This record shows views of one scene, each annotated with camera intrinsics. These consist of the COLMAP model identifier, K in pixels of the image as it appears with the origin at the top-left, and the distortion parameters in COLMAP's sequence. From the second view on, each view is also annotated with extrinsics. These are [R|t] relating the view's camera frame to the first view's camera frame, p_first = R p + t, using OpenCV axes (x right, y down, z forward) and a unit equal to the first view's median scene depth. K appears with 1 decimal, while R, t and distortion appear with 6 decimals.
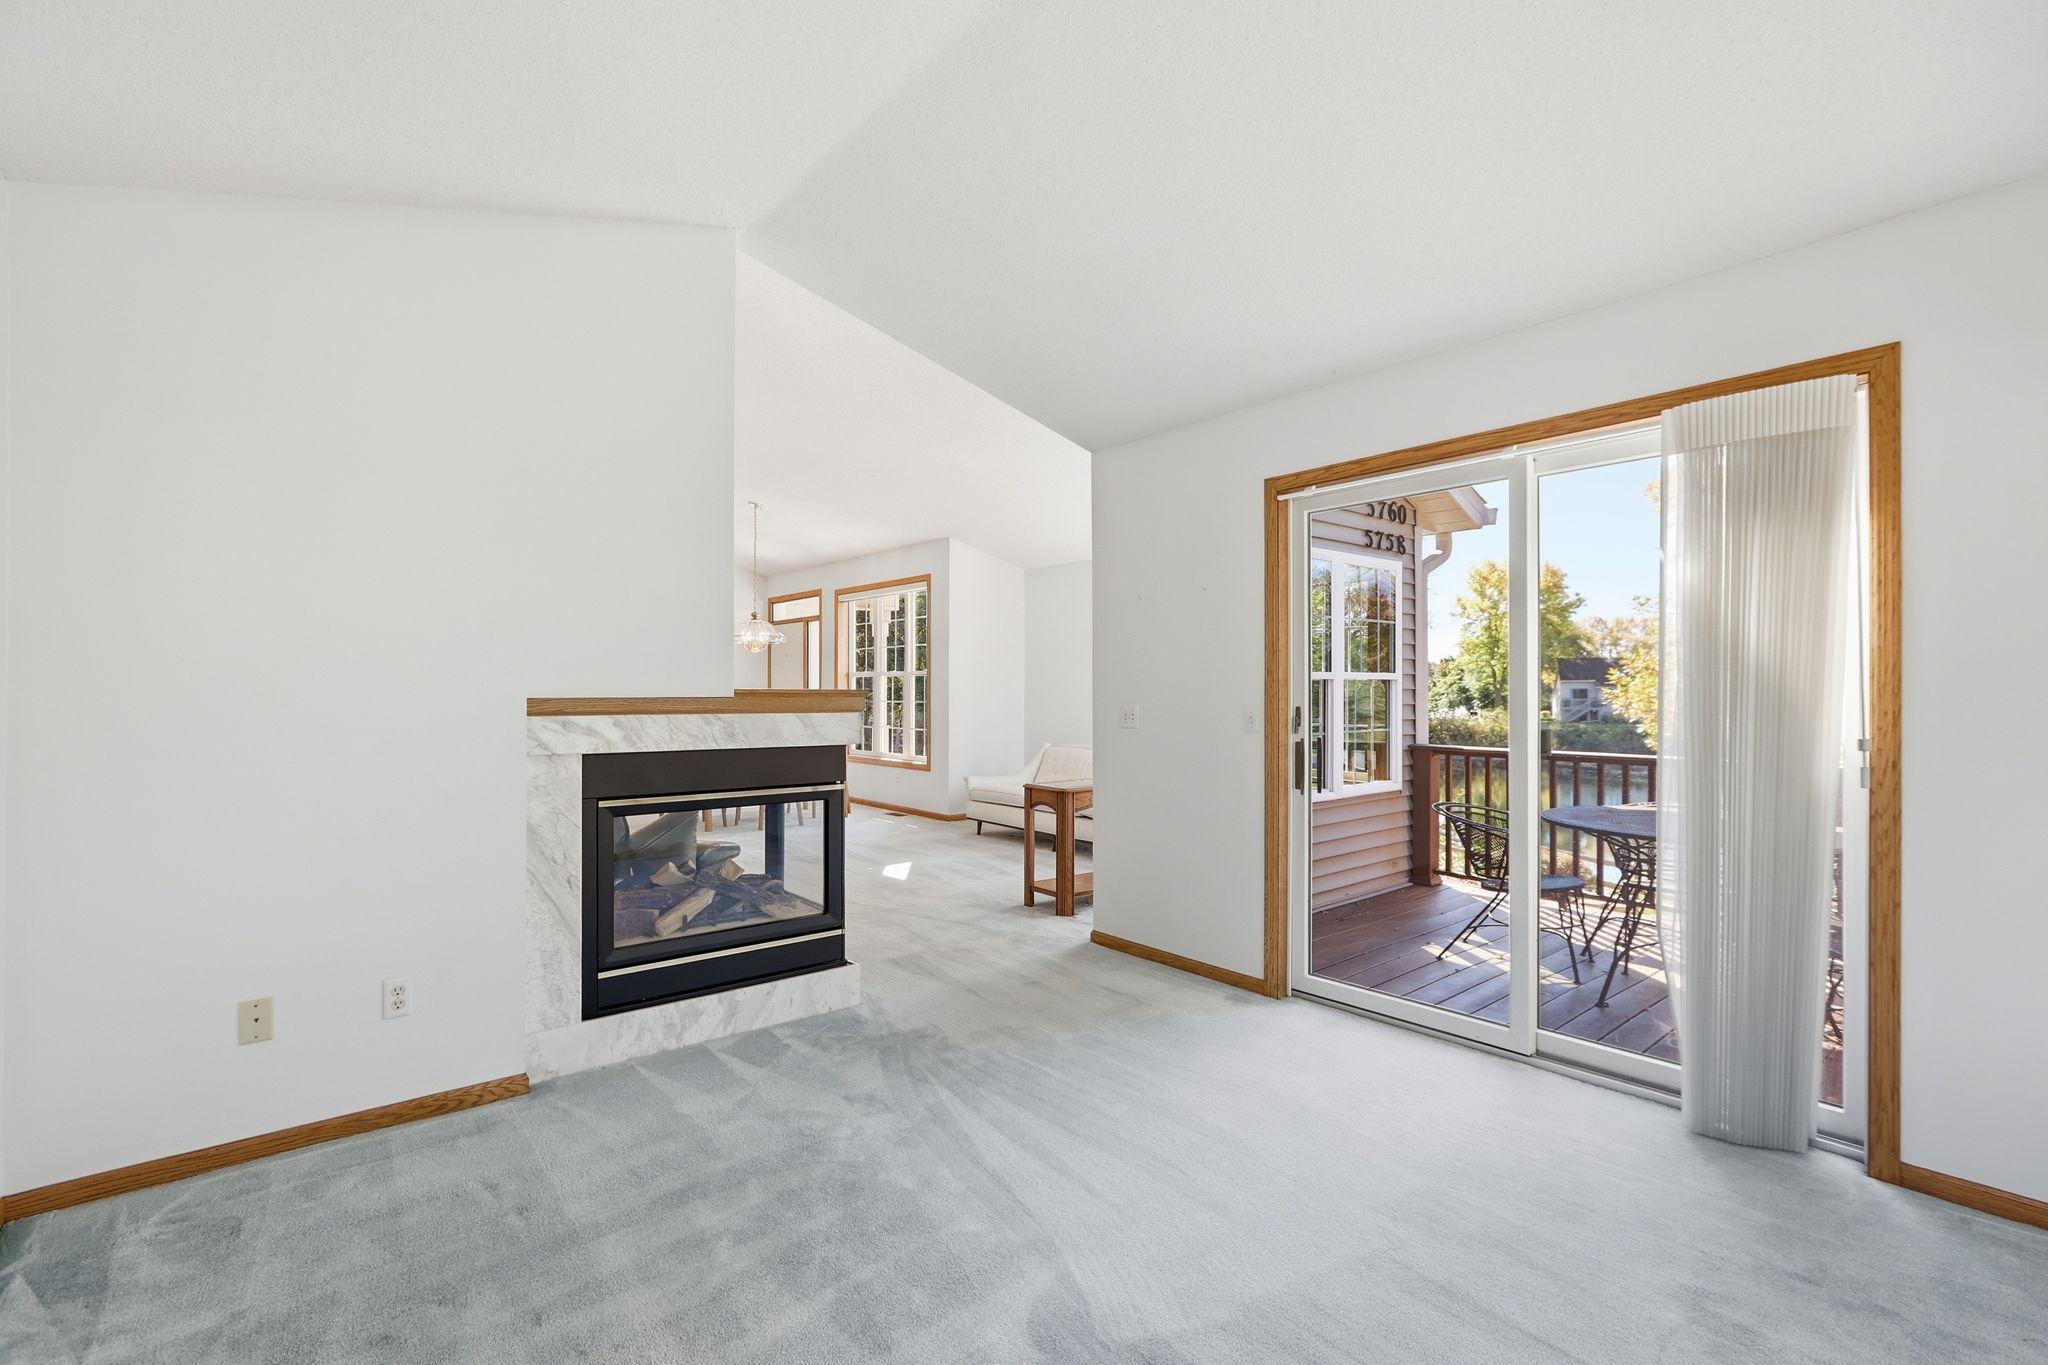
lens RADIAL K [[926.3, 0, 1032.8], [0, 926.3, 690.6], [0, 0, 1]] dist [-0.002613, -0.000117]
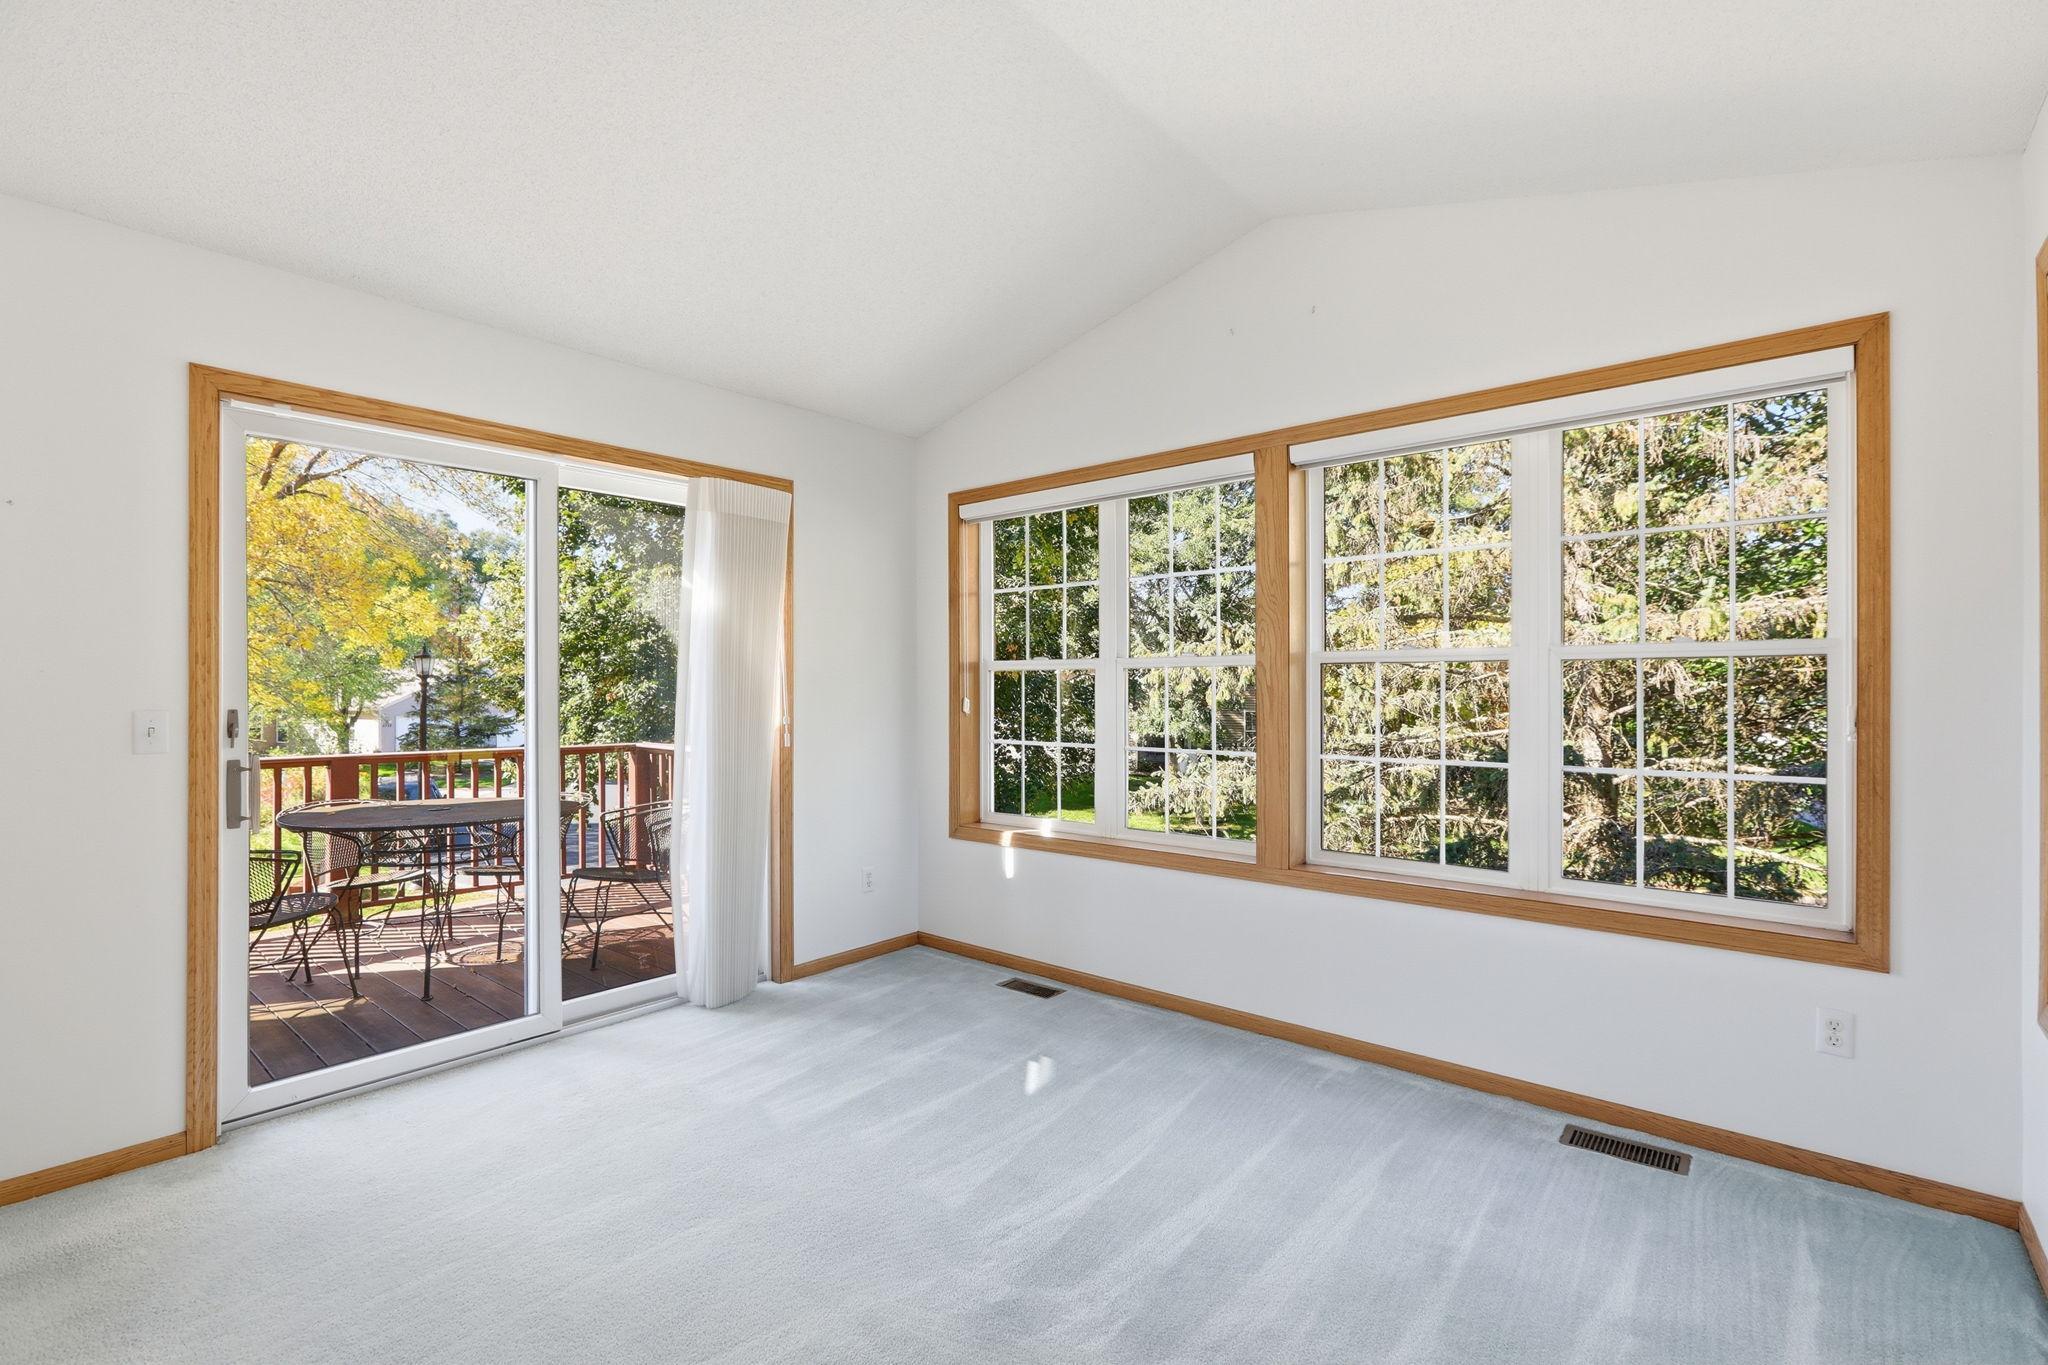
lens RADIAL K [[926.3, 0, 1032.8], [0, 926.3, 690.6], [0, 0, 1]] dist [-0.002613, -0.000117]
pose [[-0.183878, -0.001421, 0.982948, -0.516126], [-0.003259, 0.999994, 0.000836, 0.000030], [-0.982944, -0.003049, -0.183881, 0.556178]]
